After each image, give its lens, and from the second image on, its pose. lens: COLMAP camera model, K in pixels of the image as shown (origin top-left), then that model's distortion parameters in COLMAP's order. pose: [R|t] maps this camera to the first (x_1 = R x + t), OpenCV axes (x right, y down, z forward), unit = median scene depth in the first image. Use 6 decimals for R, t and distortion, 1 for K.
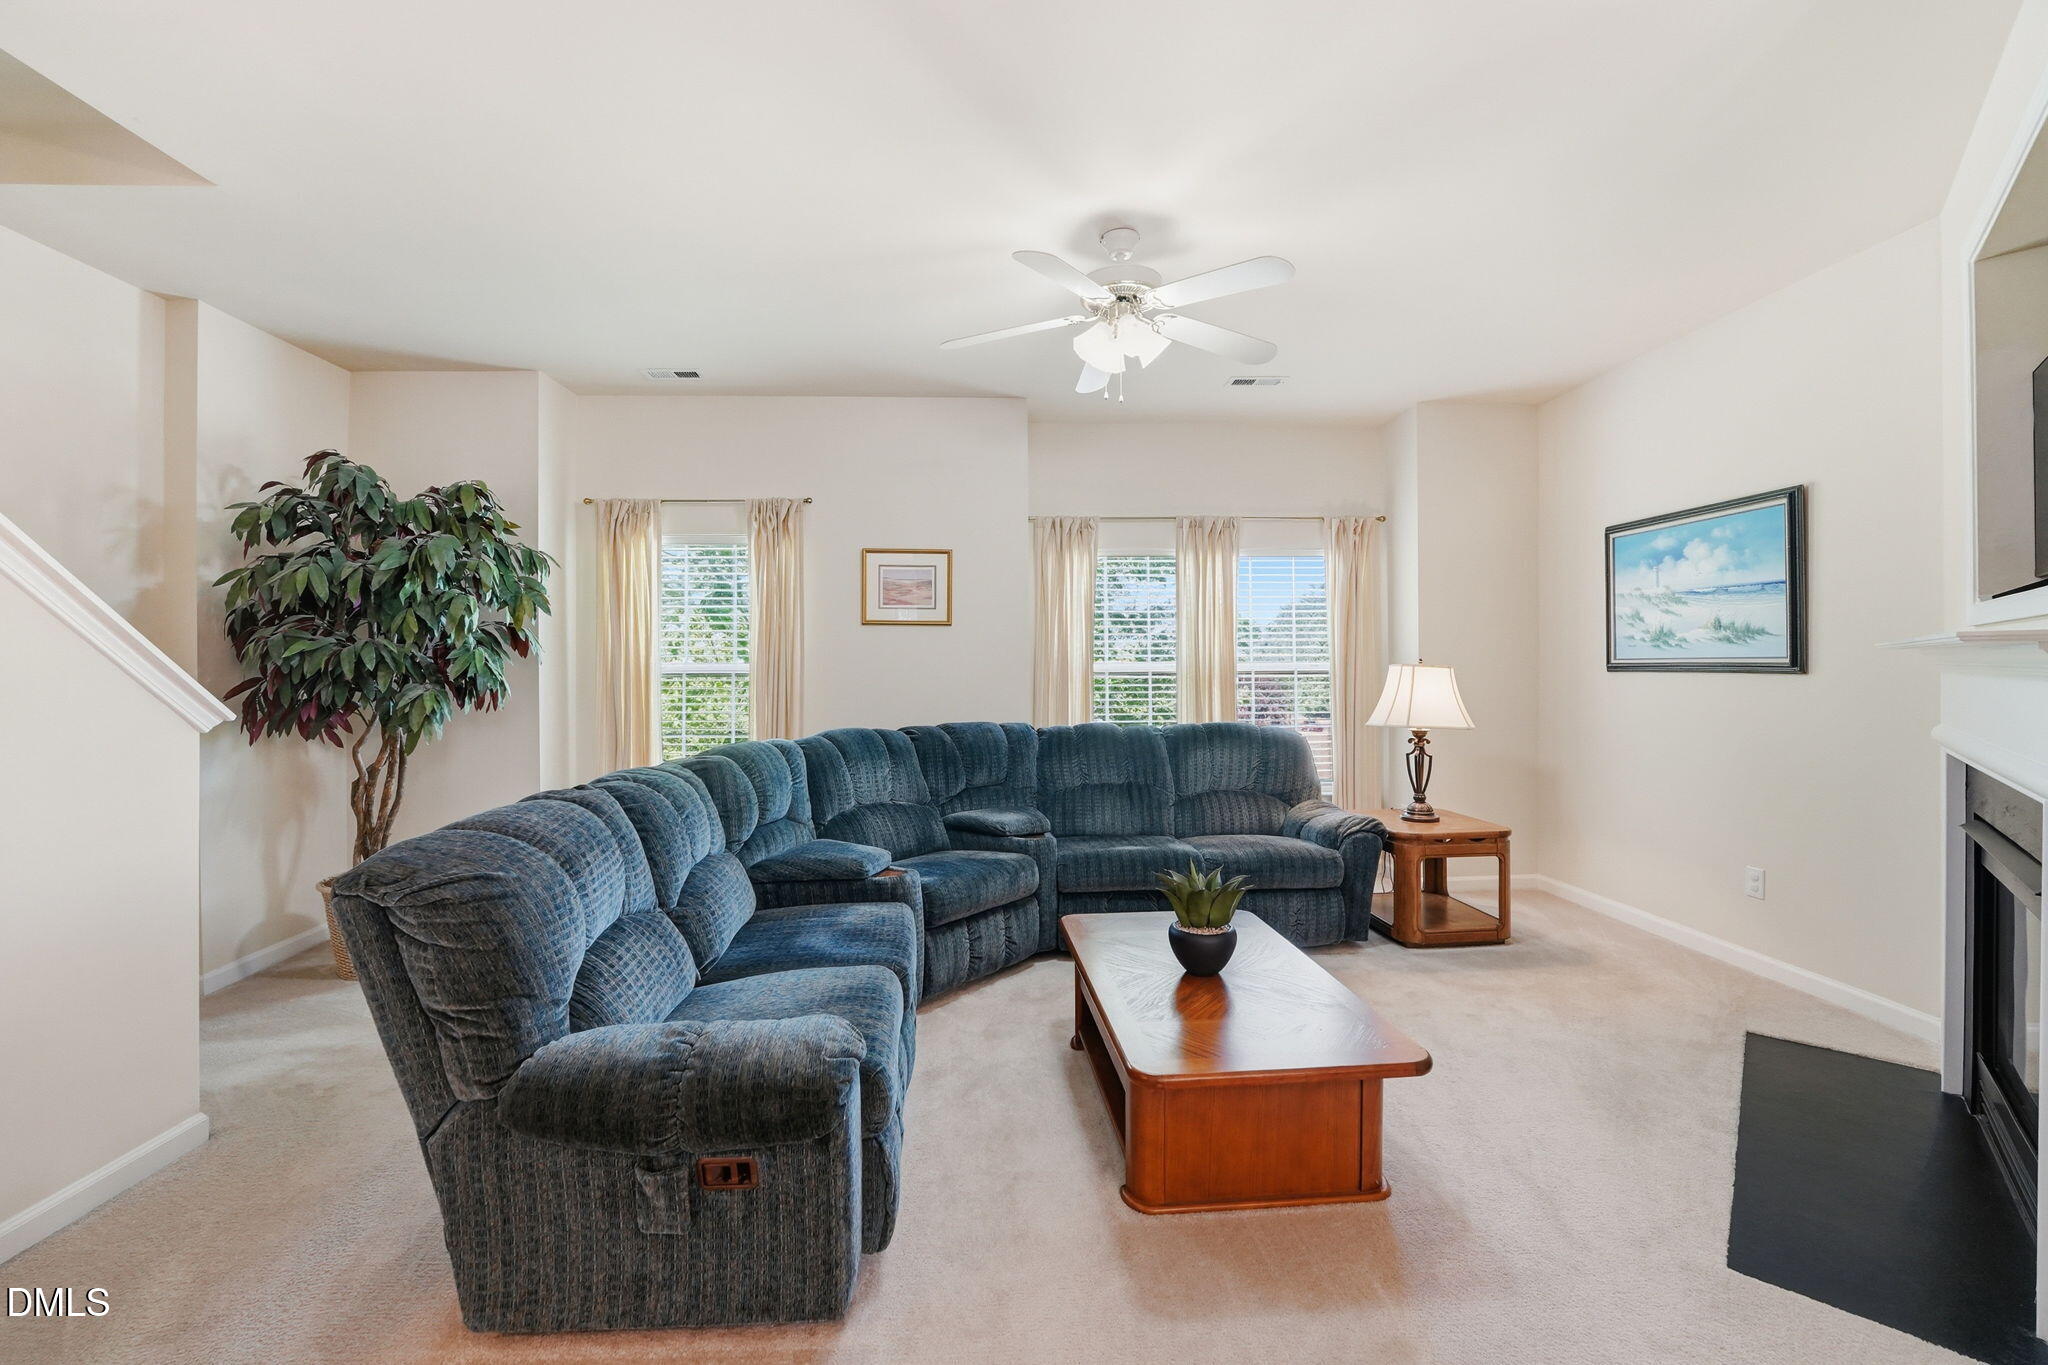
lens RADIAL K [[860.5, 0, 1011.8], [0, 860.5, 667.2], [0, 0, 1]] dist [-0.026451, 0.004056]
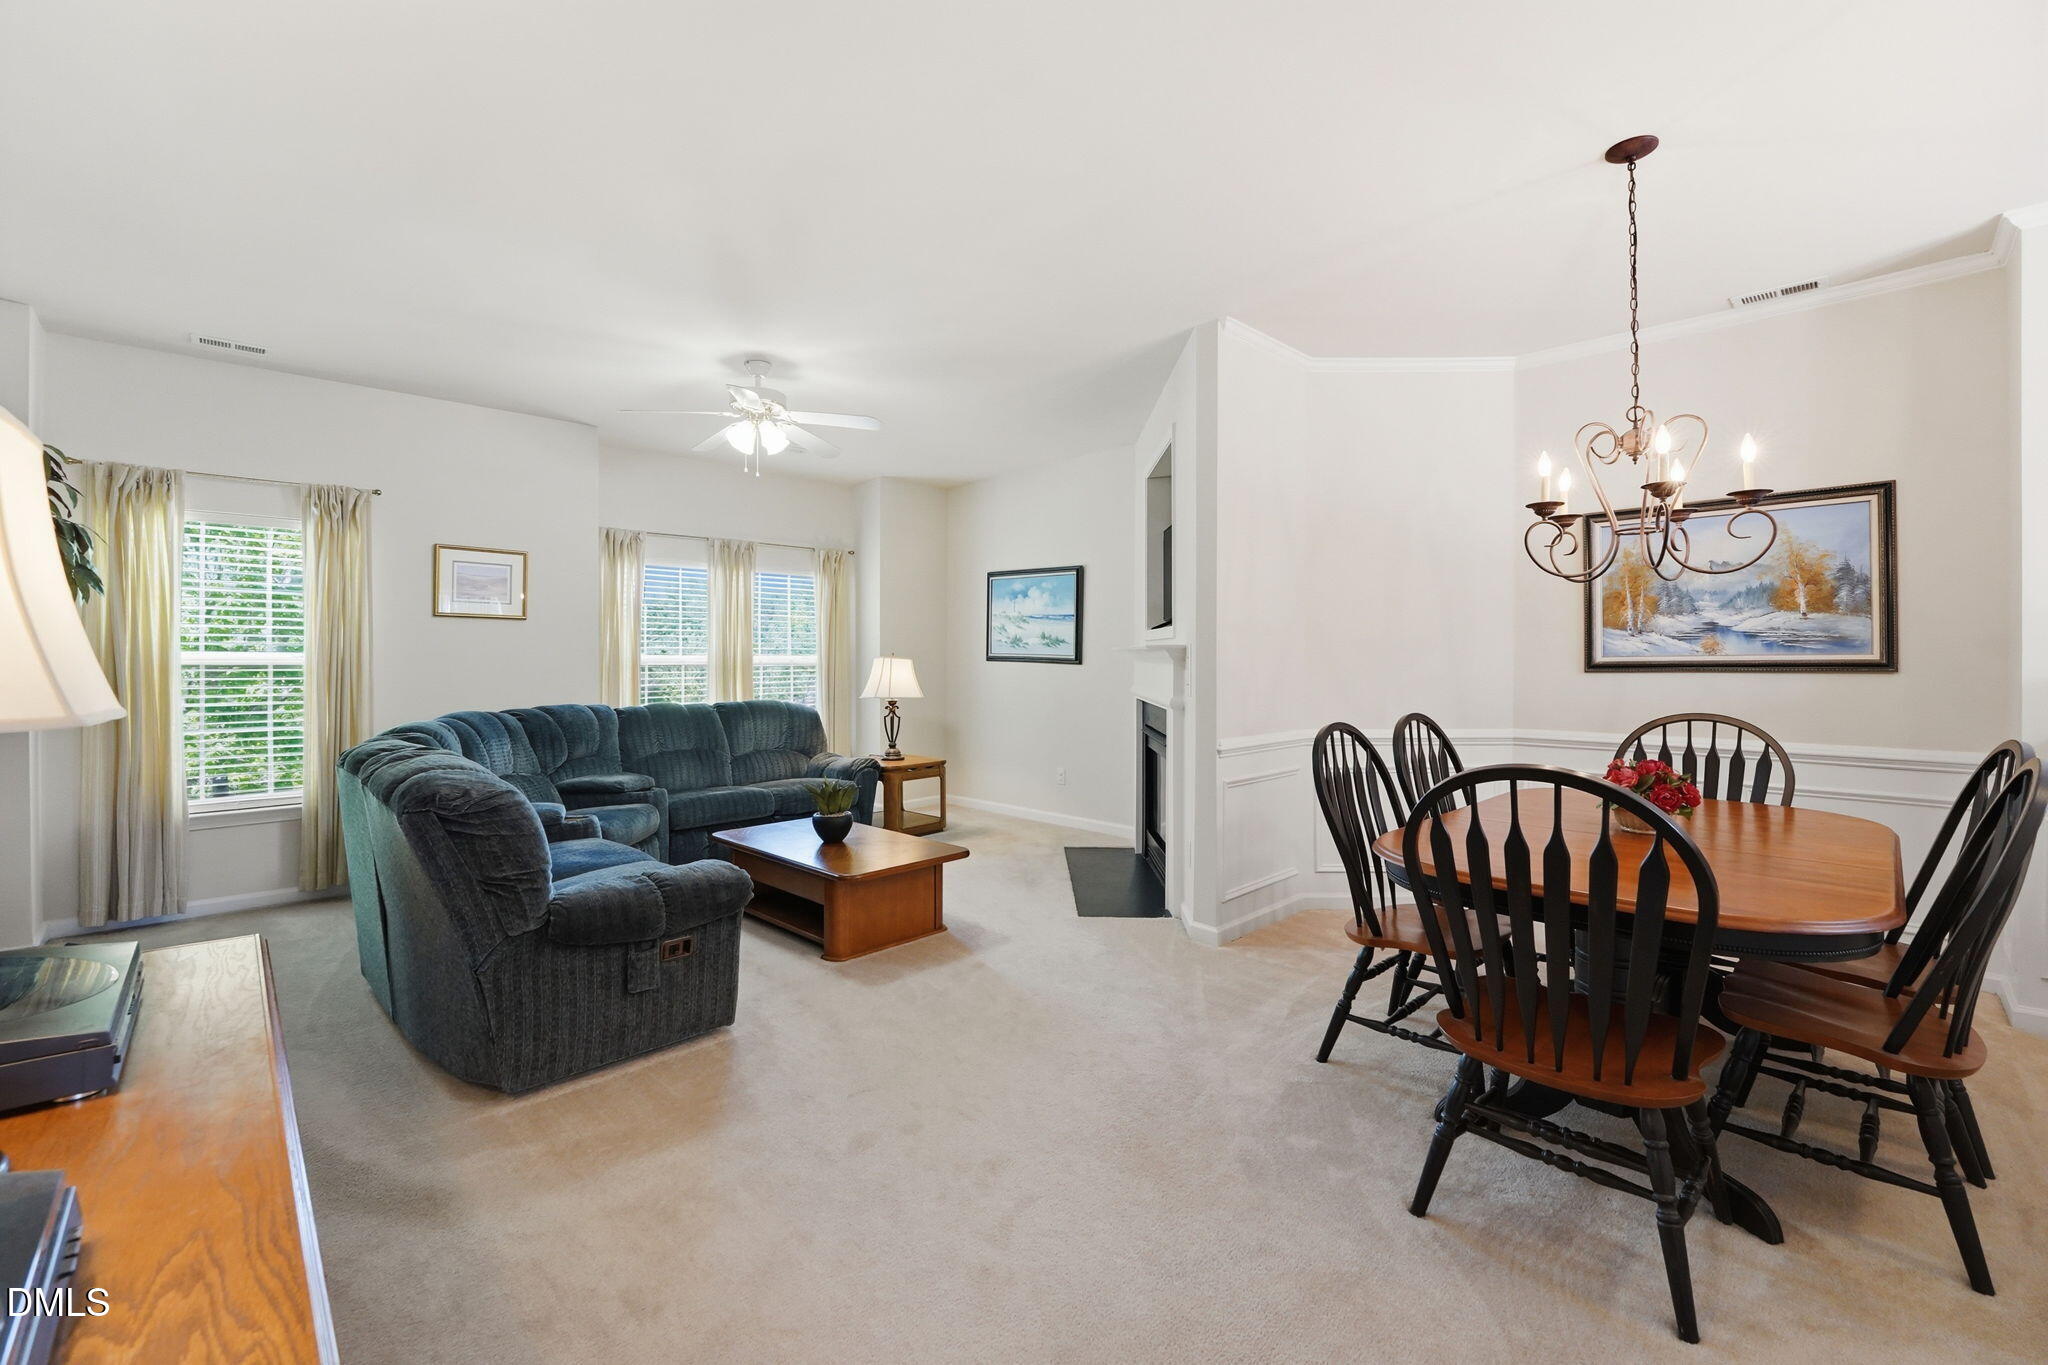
lens RADIAL K [[860.5, 0, 994.9], [0, 860.5, 666.4], [0, 0, 1]] dist [-0.026451, 0.004056]
pose [[0.761277, 0.000677, 0.648426, -0.399169], [-0.003816, 0.999987, 0.003436, 0.008181], [-0.648415, -0.005090, 0.761270, -0.301668]]
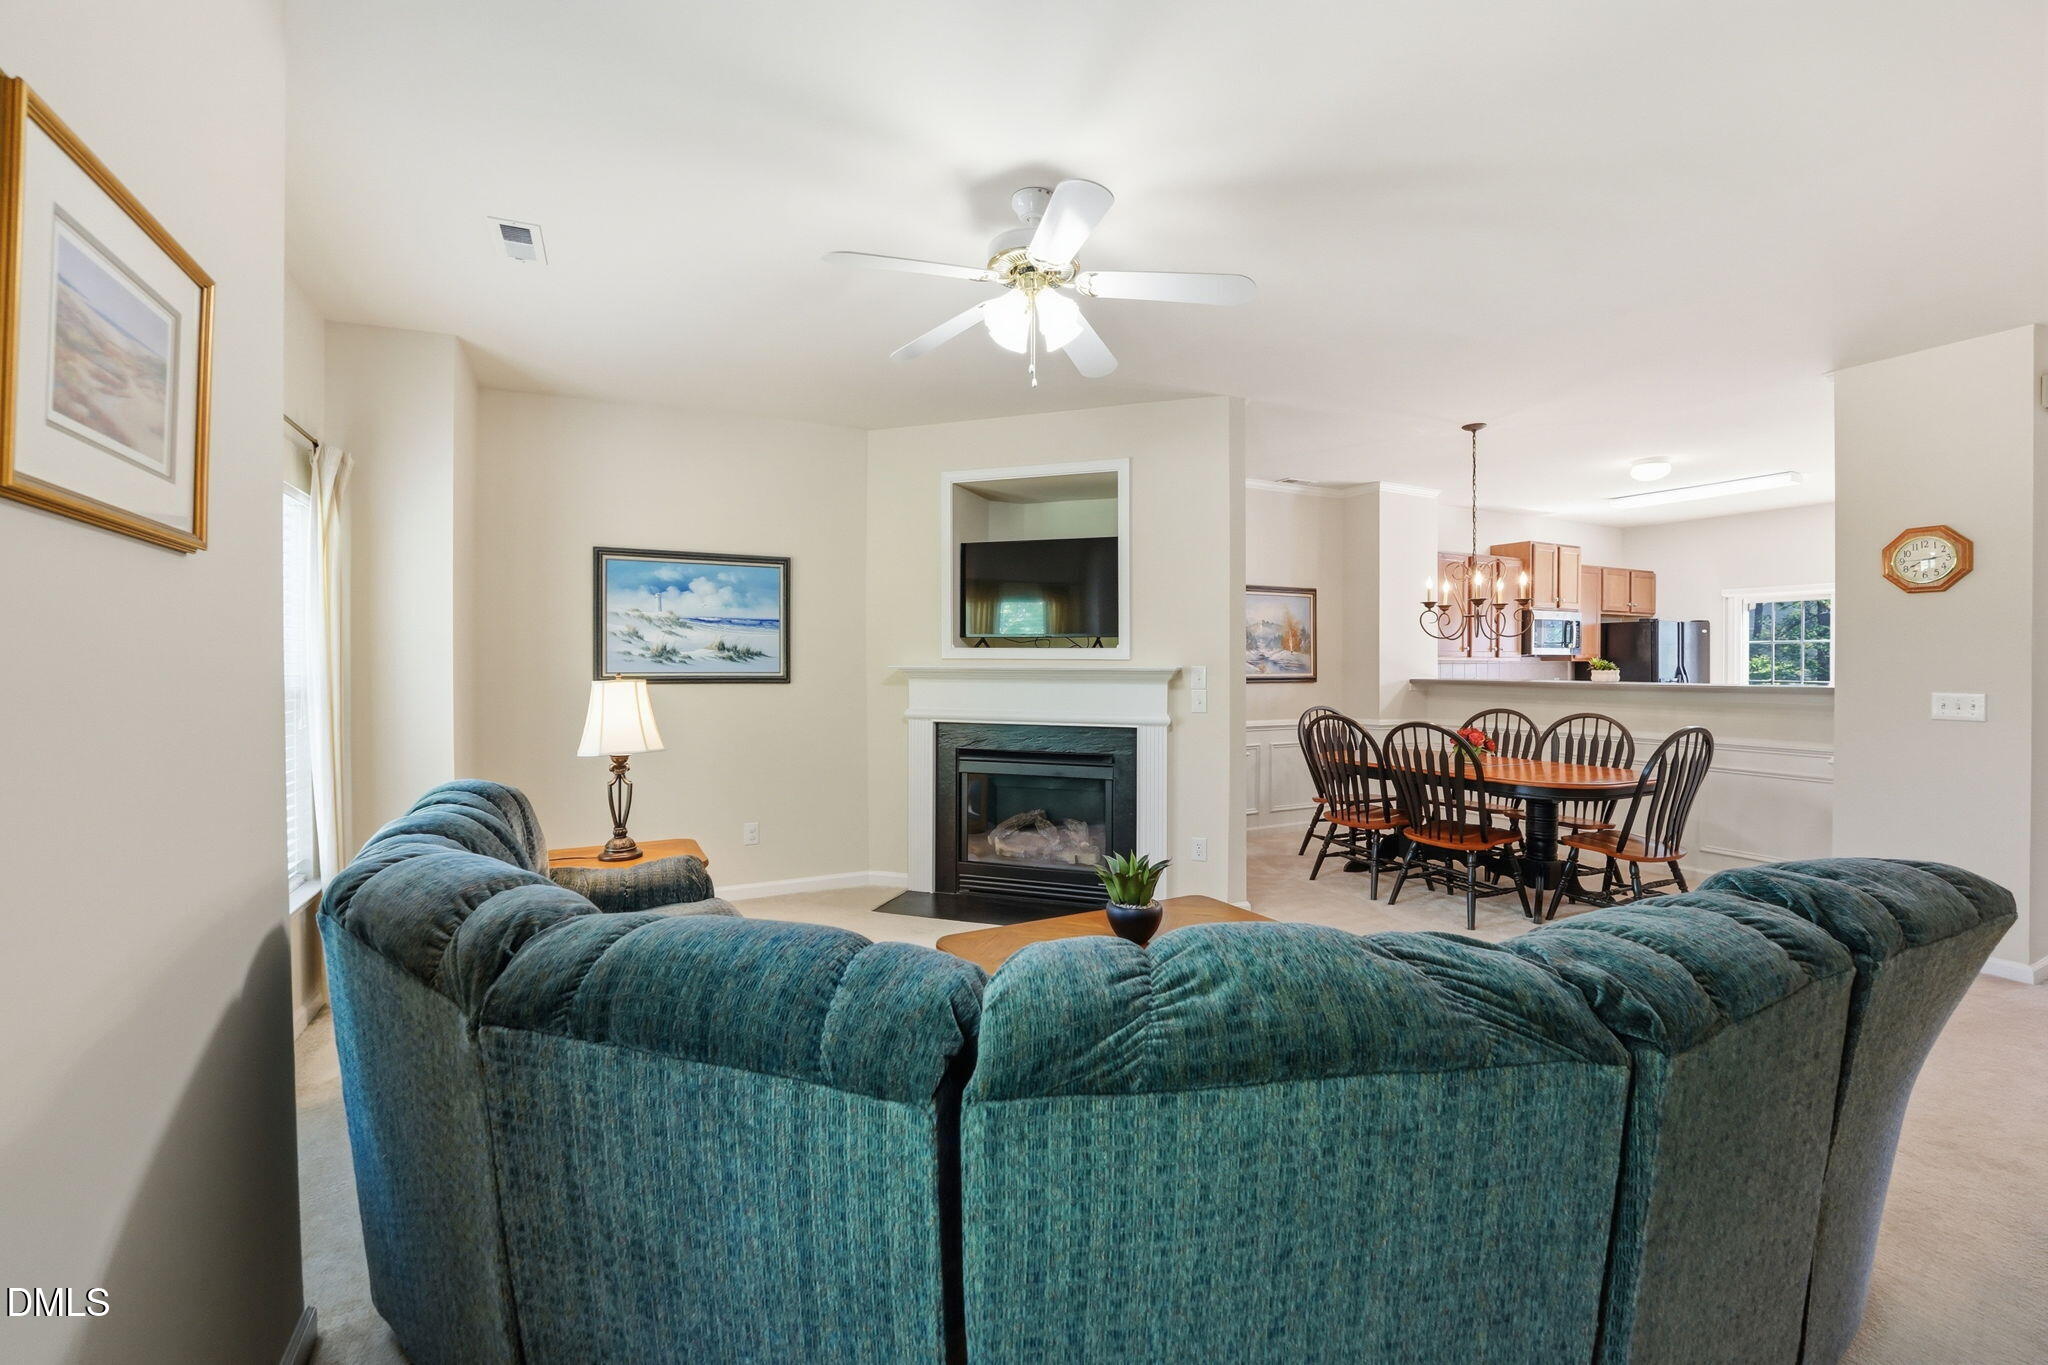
lens RADIAL K [[860.5, 0, 1023.7], [0, 860.5, 681.5], [0, 0, 1]] dist [-0.026451, 0.004056]
pose [[-0.420843, -0.011867, 0.907056, -0.513512], [0.002342, 0.999897, 0.014169, -0.013725], [-0.907131, 0.008087, -0.420772, 1.043595]]
